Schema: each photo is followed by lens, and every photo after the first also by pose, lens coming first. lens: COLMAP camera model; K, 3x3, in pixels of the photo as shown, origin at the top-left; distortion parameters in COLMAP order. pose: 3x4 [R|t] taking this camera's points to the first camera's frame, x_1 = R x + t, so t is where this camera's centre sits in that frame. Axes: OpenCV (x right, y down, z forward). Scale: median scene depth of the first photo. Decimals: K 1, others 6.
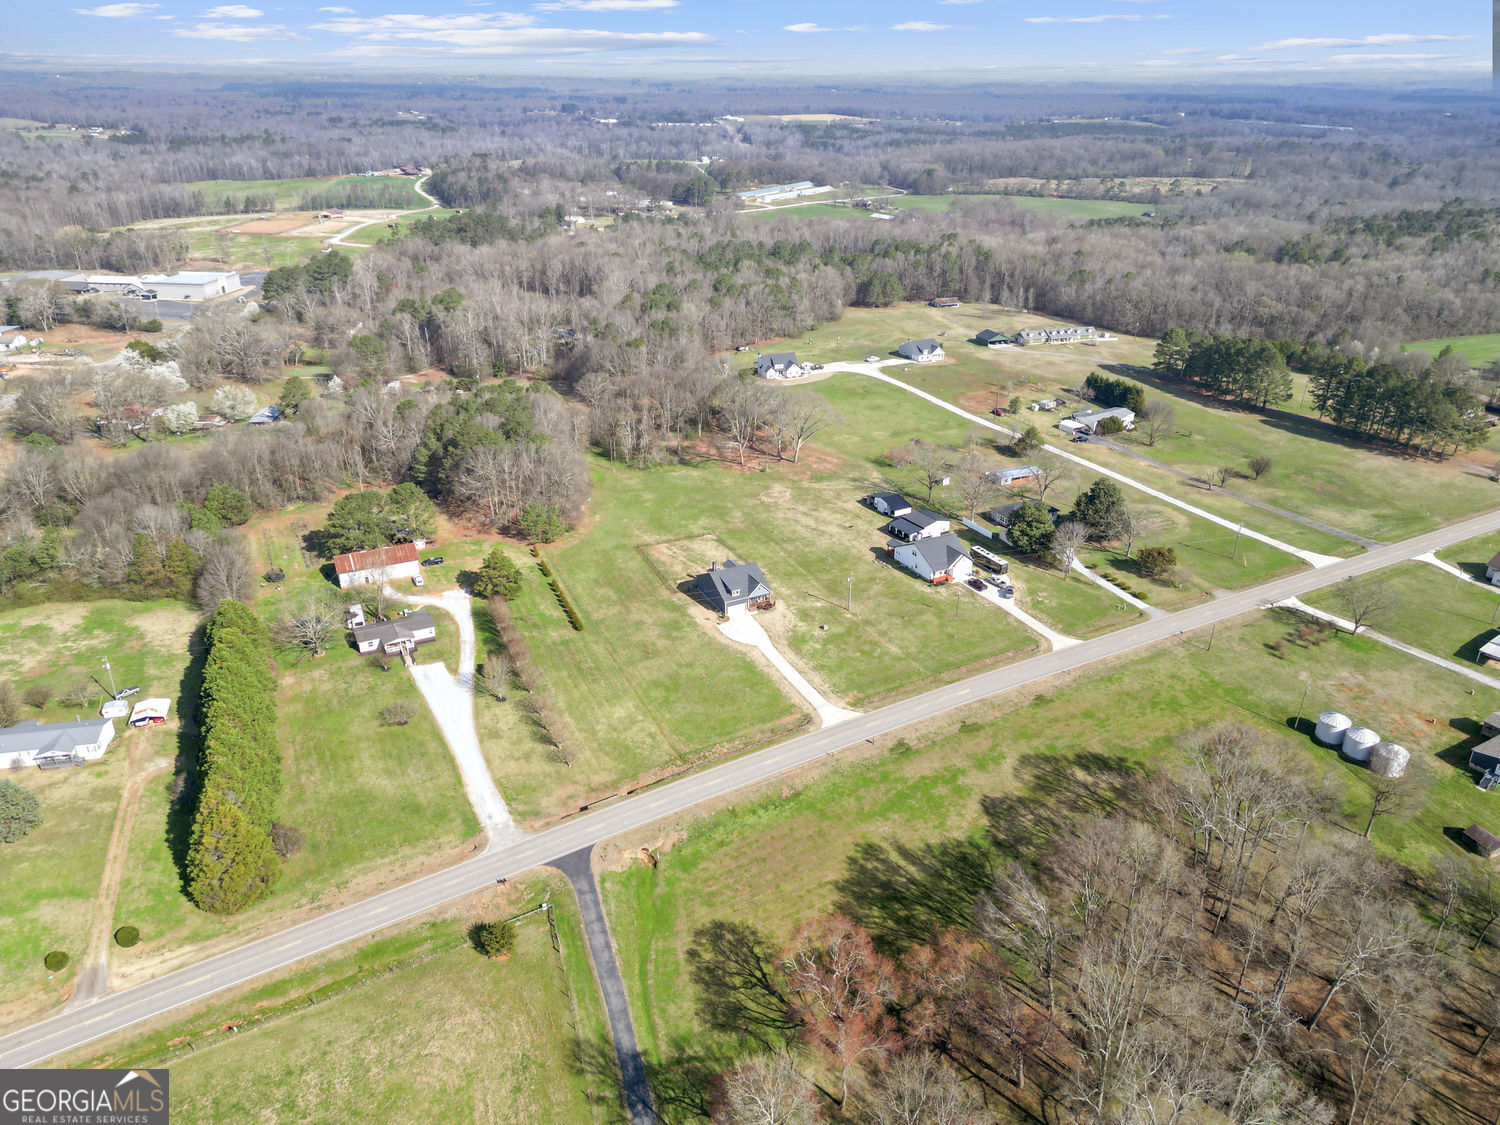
lens RADIAL K [[1041.7, 0, 746.8], [0, 1041.7, 562.4], [0, 0, 1]] dist [0.072708, -0.075552]
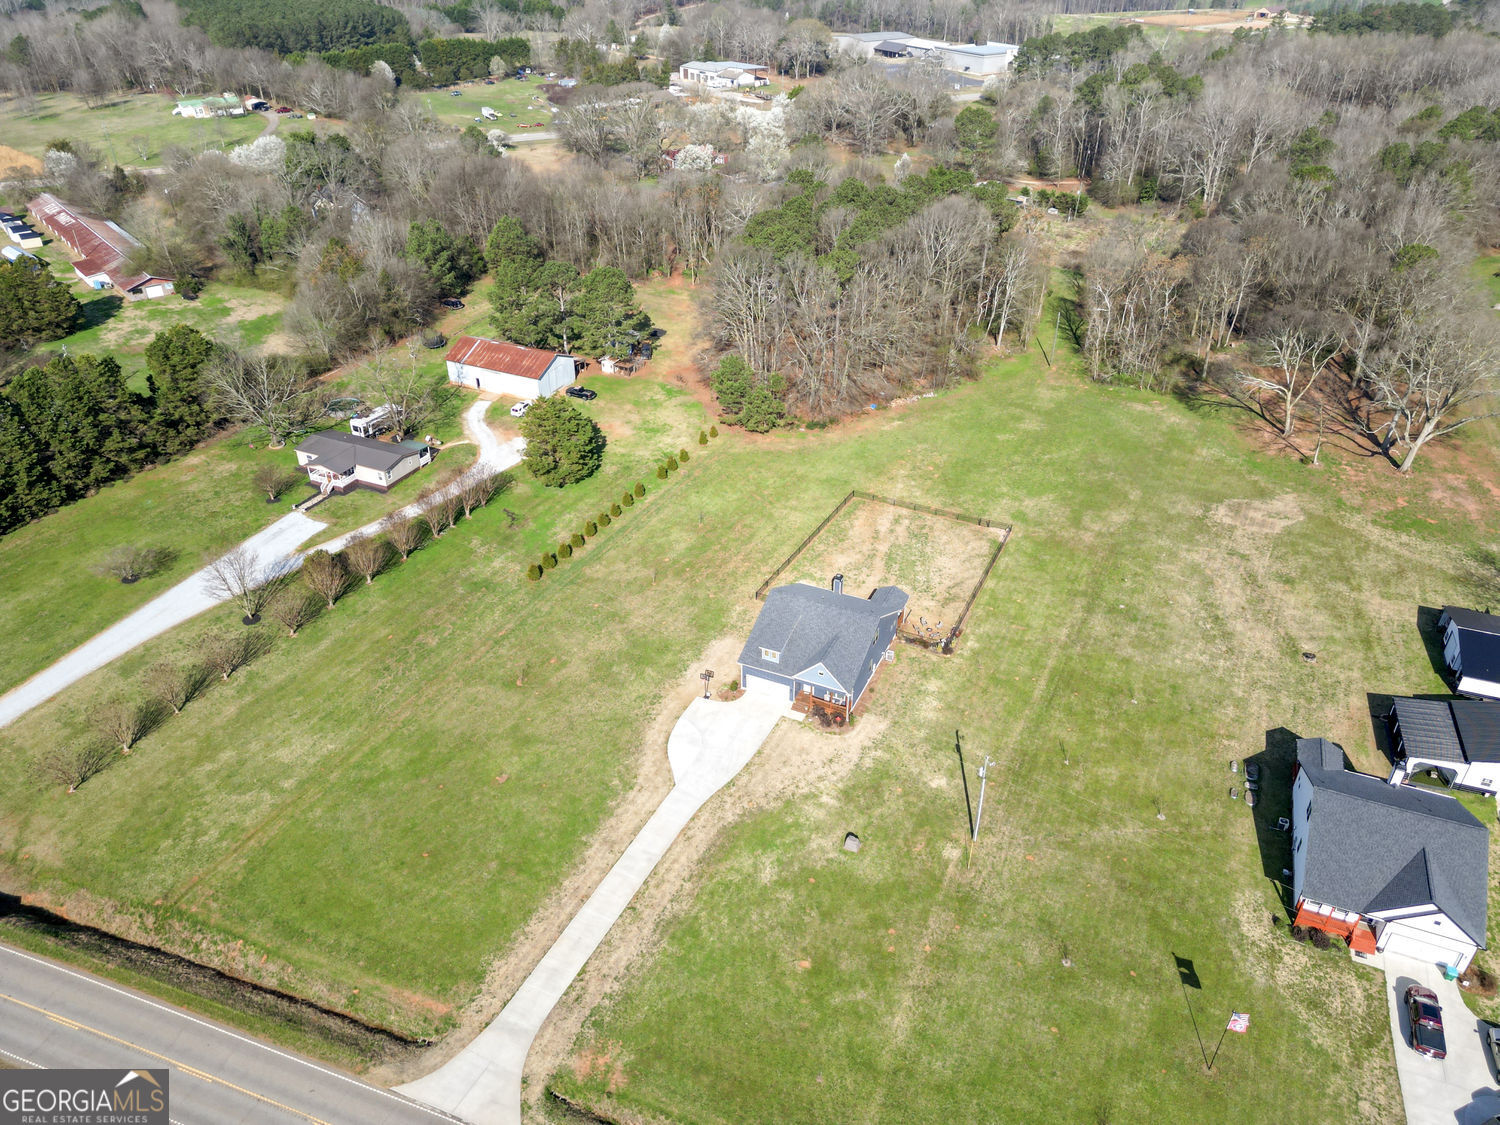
lens RADIAL K [[1041.7, 0, 746.8], [0, 1041.7, 562.4], [0, 0, 1]] dist [0.072708, -0.075552]
pose [[0.619135, 0.419417, -0.663898, 0.258840], [-0.332264, 0.905933, 0.262462, -0.118694], [0.711528, 0.058090, 0.700252, 0.674060]]
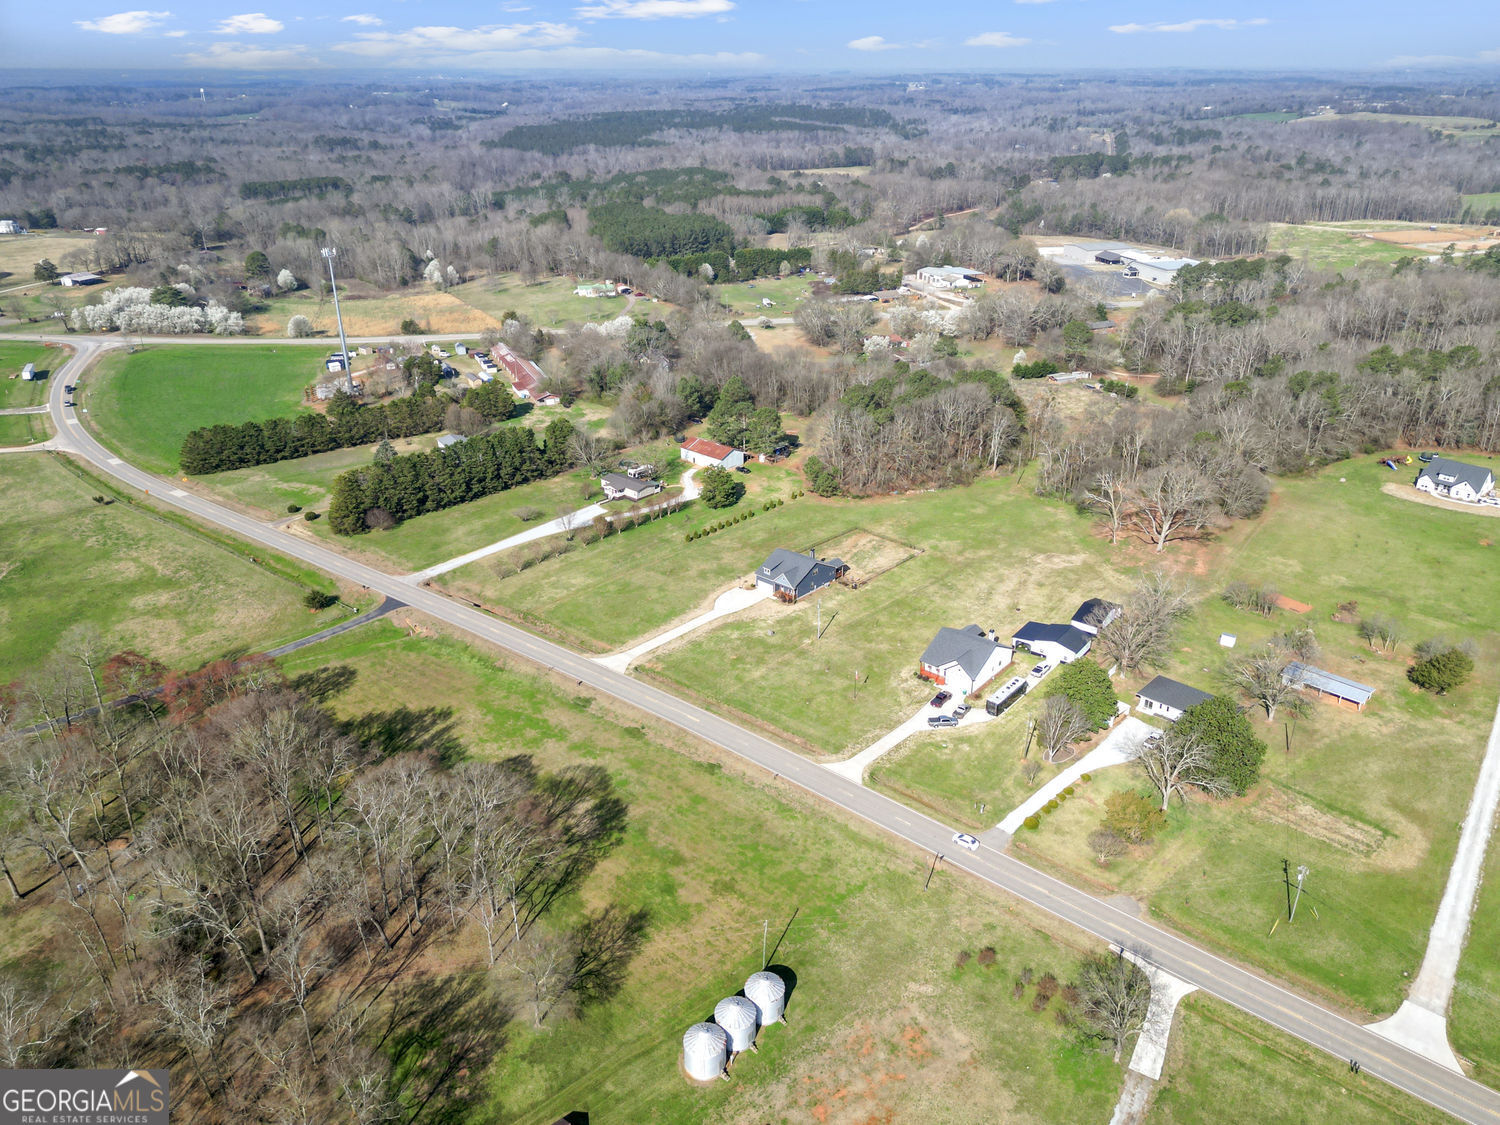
lens RADIAL K [[1050.1, 0, 747.9], [0, 1050.1, 563.4], [0, 0, 1]] dist [0.080198, -0.080046]
pose [[0.354108, 0.391046, -0.849524, 0.862850], [-0.390829, 0.887134, 0.245449, -0.225565], [0.849623, 0.245103, 0.466974, 0.488116]]
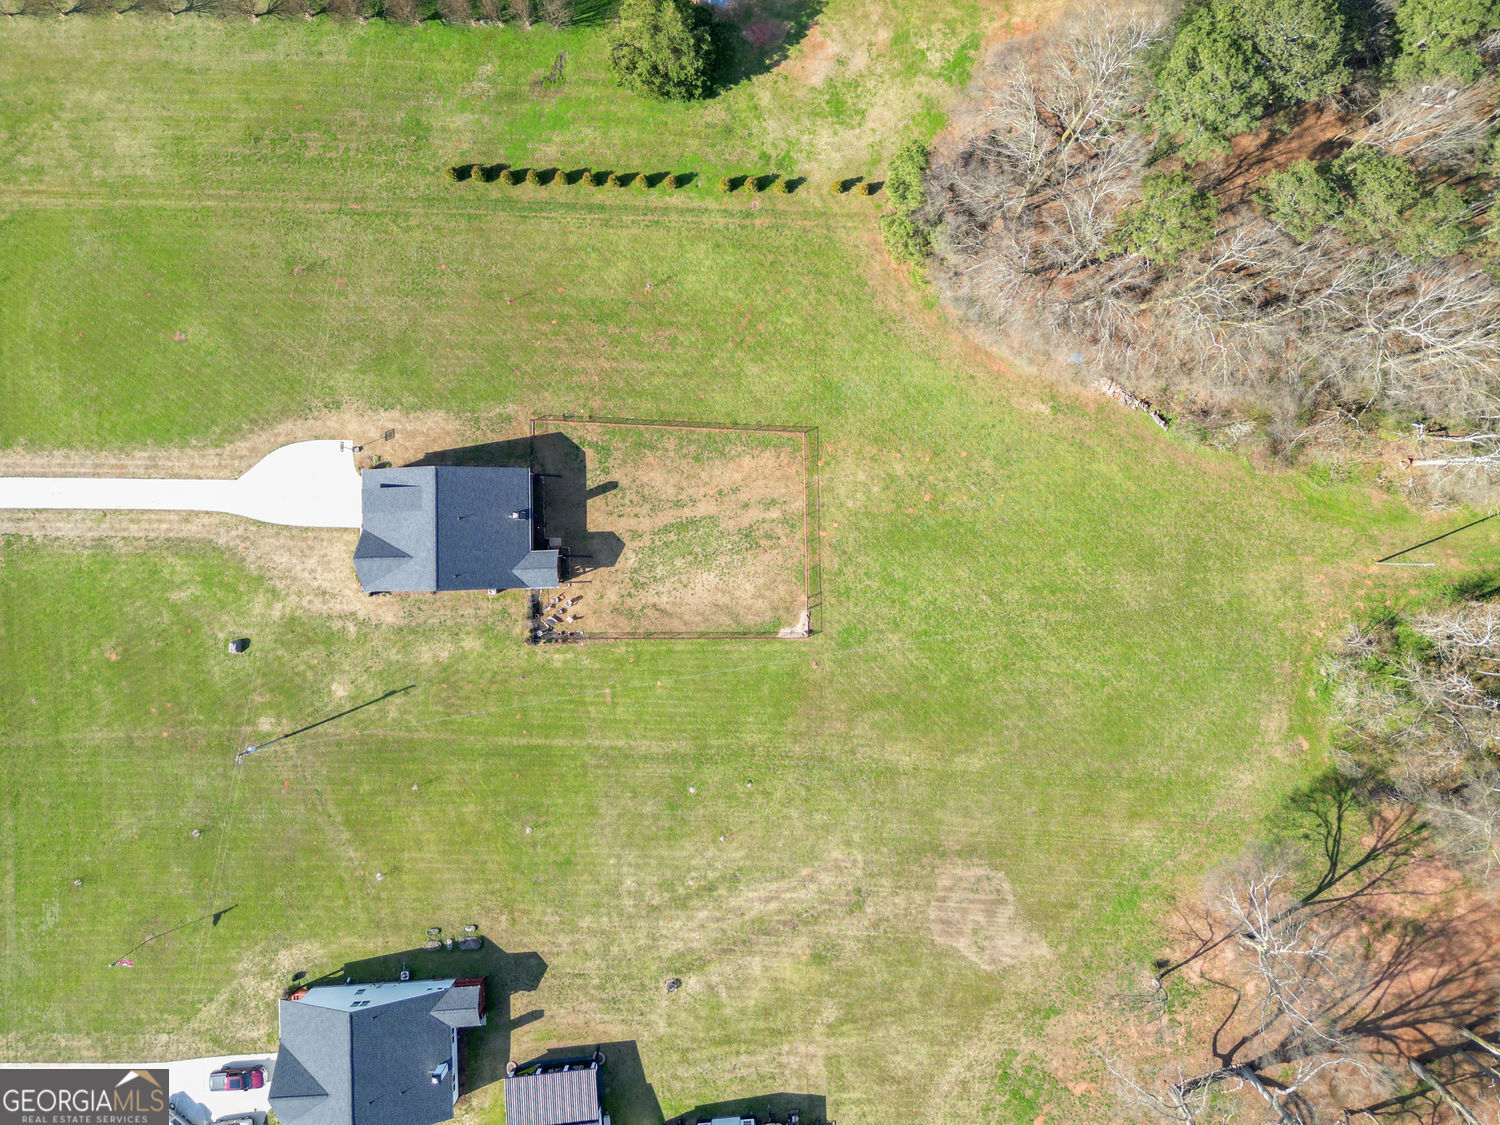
lens RADIAL K [[1041.7, 0, 746.8], [0, 1041.7, 562.4], [0, 0, 1]] dist [0.072708, -0.075552]
pose [[-0.434335, 0.899605, -0.045430, -0.034729], [-0.381522, -0.138044, 0.913994, -0.433964], [0.815962, 0.414312, 0.403177, 0.954581]]
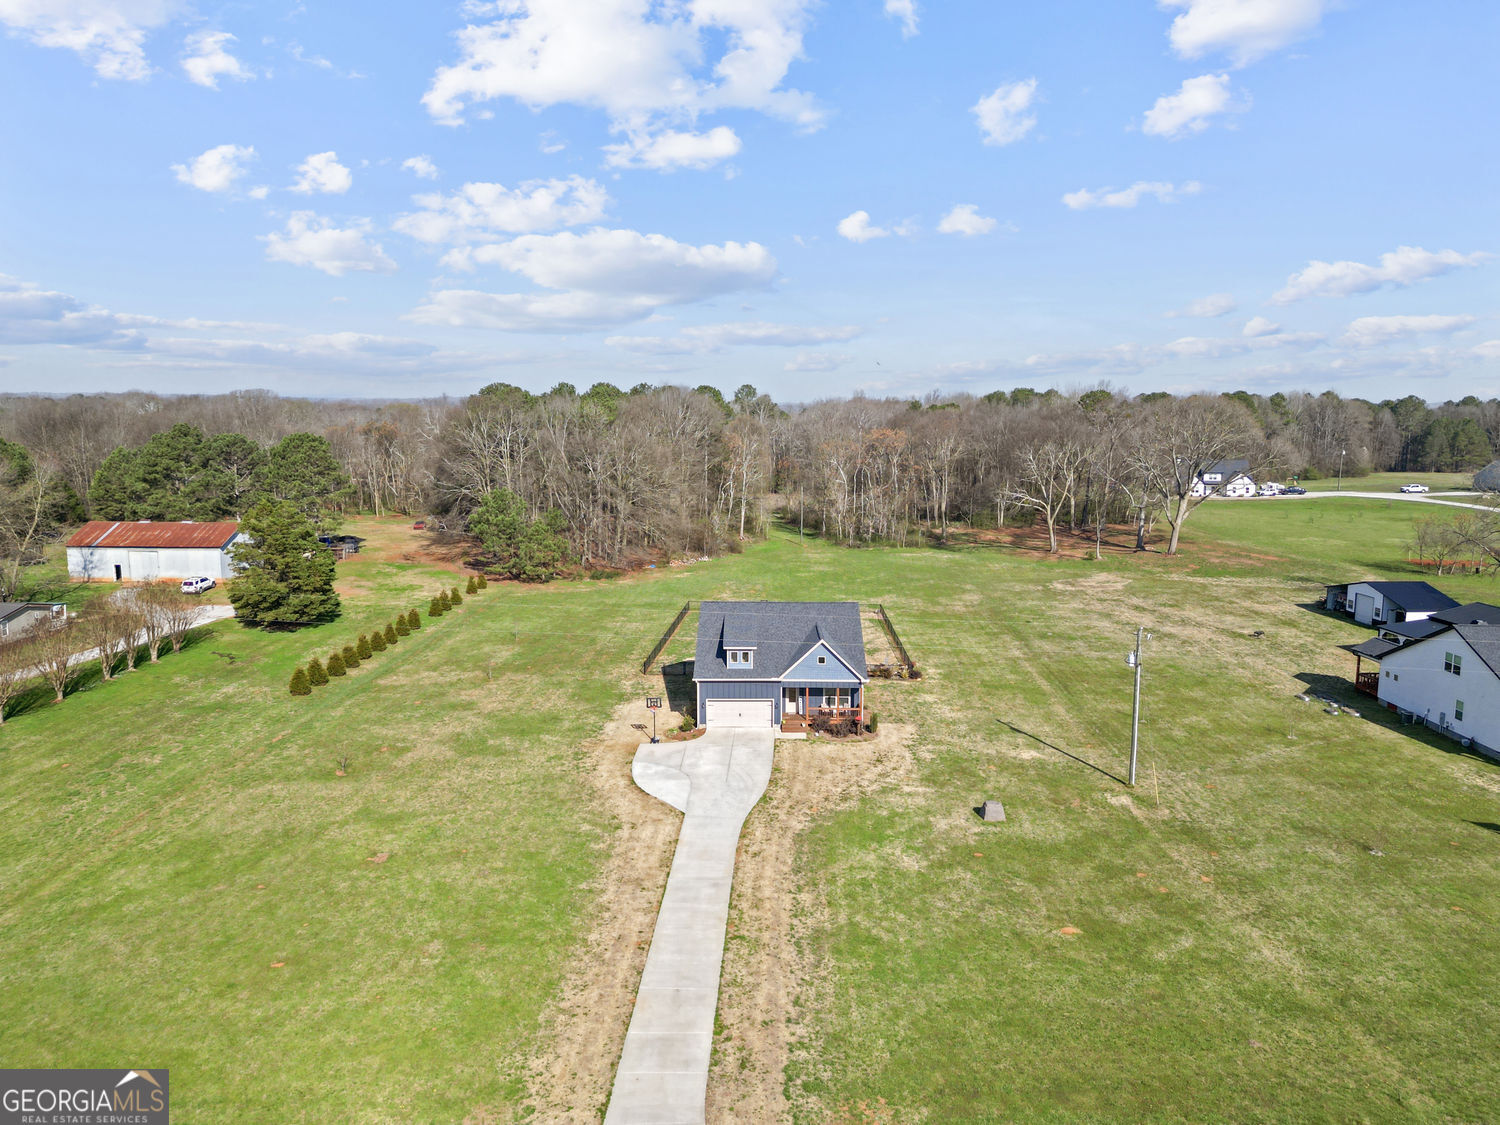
lens RADIAL K [[1050.1, 0, 747.9], [0, 1050.1, 563.4], [0, 0, 1]] dist [0.080198, -0.080046]
pose [[0.885411, 0.069476, -0.459587, 0.132551], [-0.197713, 0.951150, -0.237114, 0.075525], [0.420663, 0.300810, 0.855895, 0.718019]]
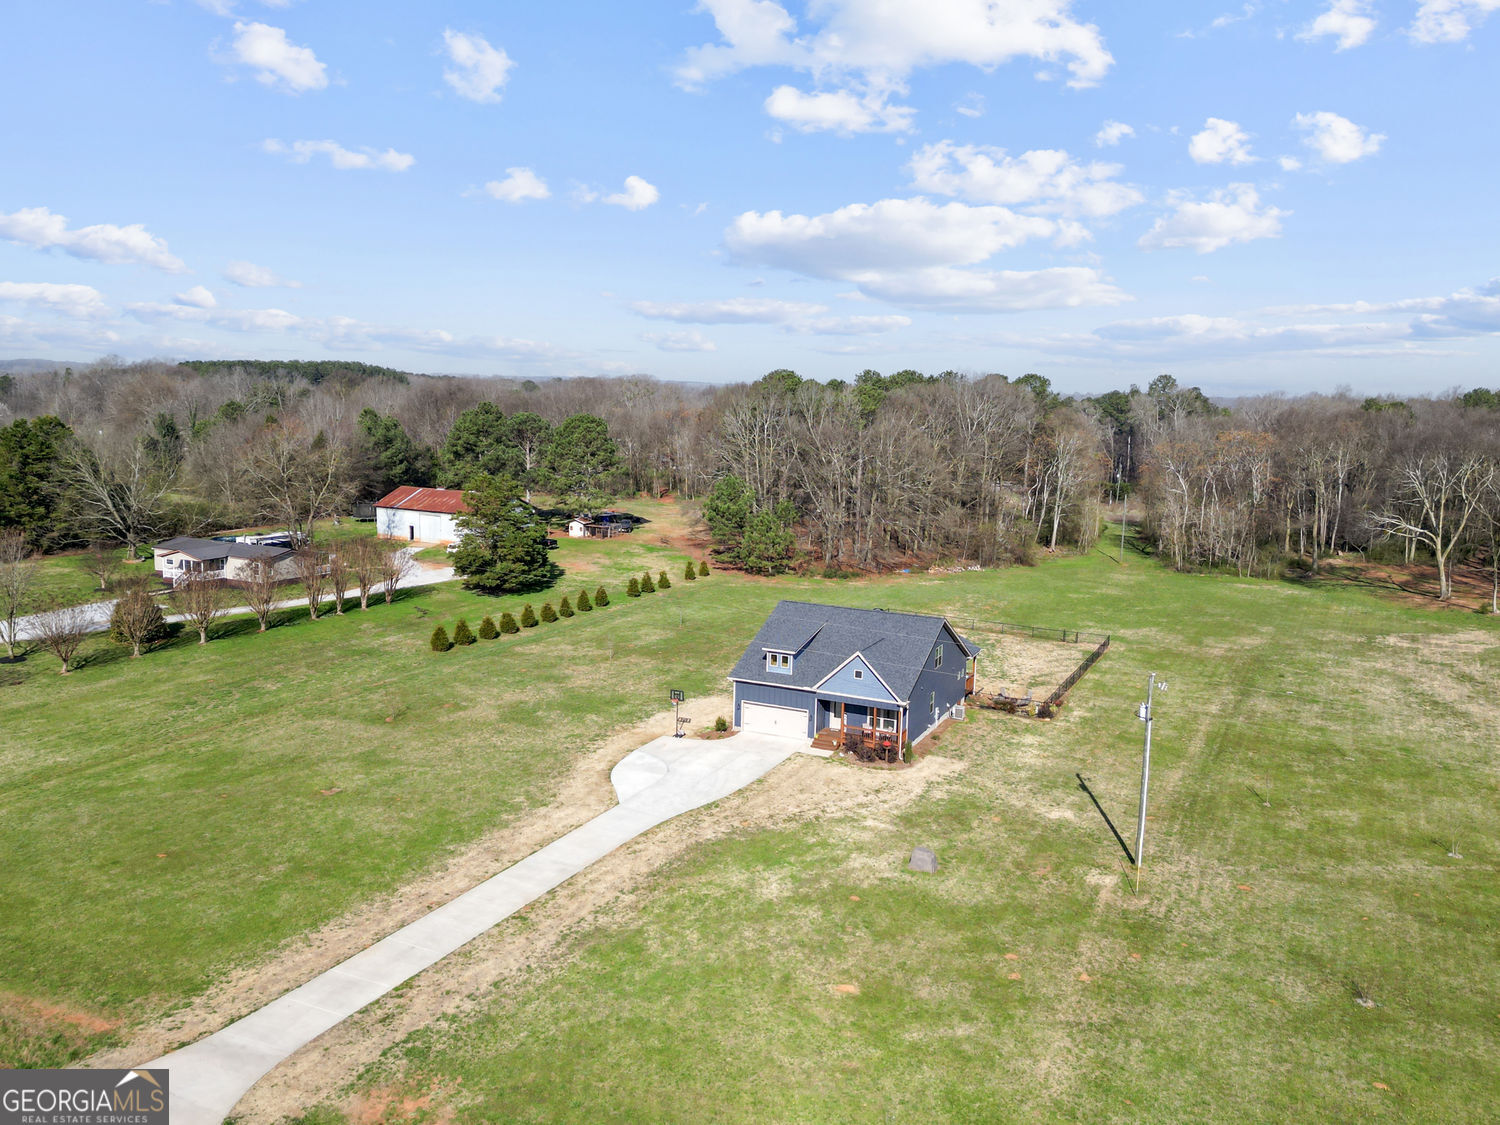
lens RADIAL K [[1162.5, 0, 748.2], [0, 1162.5, 546.7], [0, 0, 1]] dist [0.076176, -0.072208]
pose [[0.615817, 0.120617, -0.778602, 0.230323], [-0.357499, 0.923405, -0.139706, 0.047600], [0.702114, 0.364383, 0.611769, 0.777429]]
